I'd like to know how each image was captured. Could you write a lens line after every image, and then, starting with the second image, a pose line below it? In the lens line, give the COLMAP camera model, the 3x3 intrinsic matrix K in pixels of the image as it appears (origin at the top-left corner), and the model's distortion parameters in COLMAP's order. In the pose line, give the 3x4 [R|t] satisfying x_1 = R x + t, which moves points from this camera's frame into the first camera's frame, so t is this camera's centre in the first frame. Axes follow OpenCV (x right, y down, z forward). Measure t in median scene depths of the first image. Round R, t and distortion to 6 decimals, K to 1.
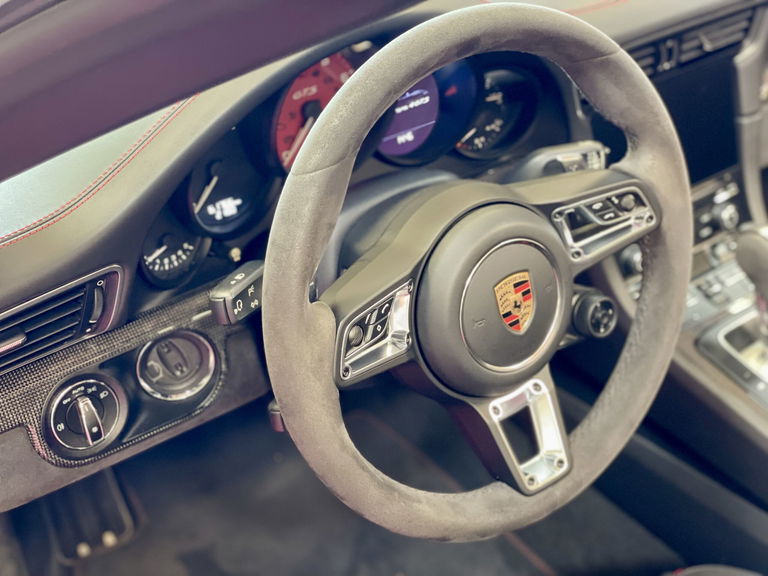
lens RADIAL K [[1166.5, 0, 384.1], [0, 1166.5, 288.0], [0, 0, 1]] dist [0.018303, 0.000000]
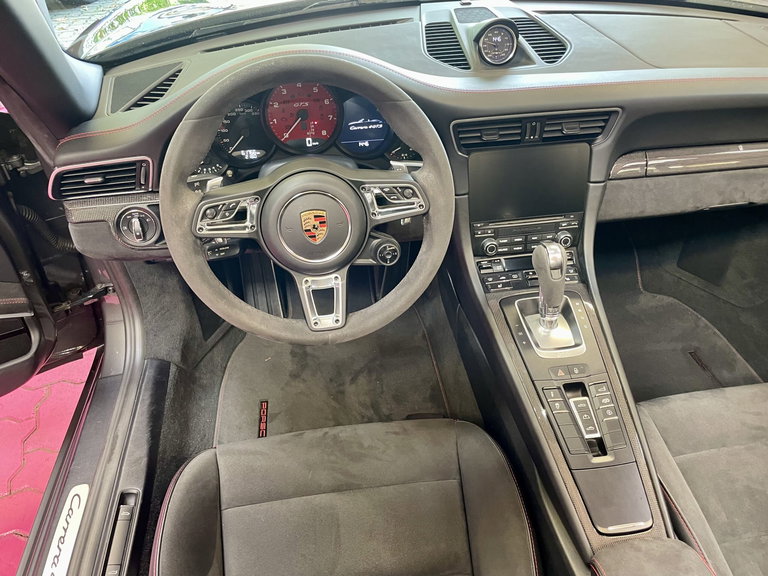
lens RADIAL K [[594.5, 0, 384.2], [0, 594.5, 289.1], [0, 0, 1]] dist [0.023979, -0.004694]
pose [[0.868870, 0.293671, -0.398524, 0.590620], [-0.271105, 0.955858, 0.113300, -0.027494], [0.414205, 0.009599, 0.910133, 0.174858]]
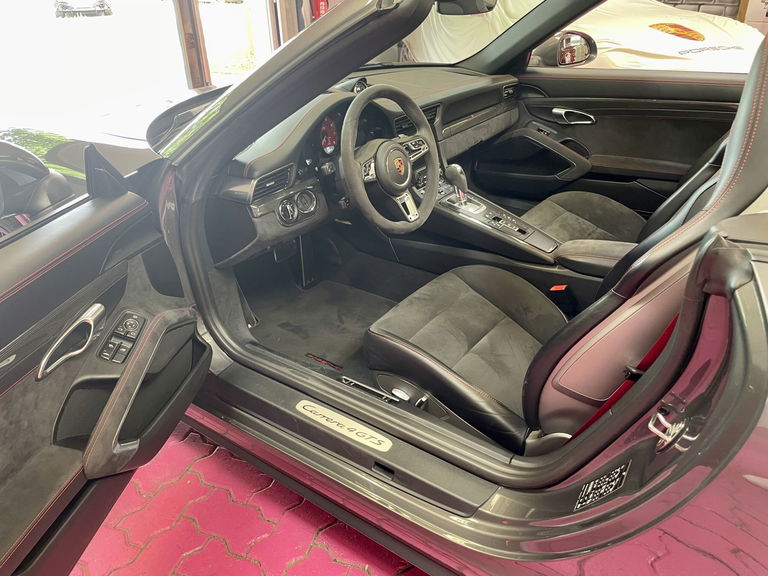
lens RADIAL K [[594.5, 0, 383.6], [0, 594.5, 287.1], [0, 0, 1]] dist [0.023979, -0.004694]
pose [[0.955501, -0.160435, 0.247545, -0.440794], [0.191099, 0.975926, -0.105121, 0.548633], [-0.224721, 0.147749, 0.963157, -0.707262]]
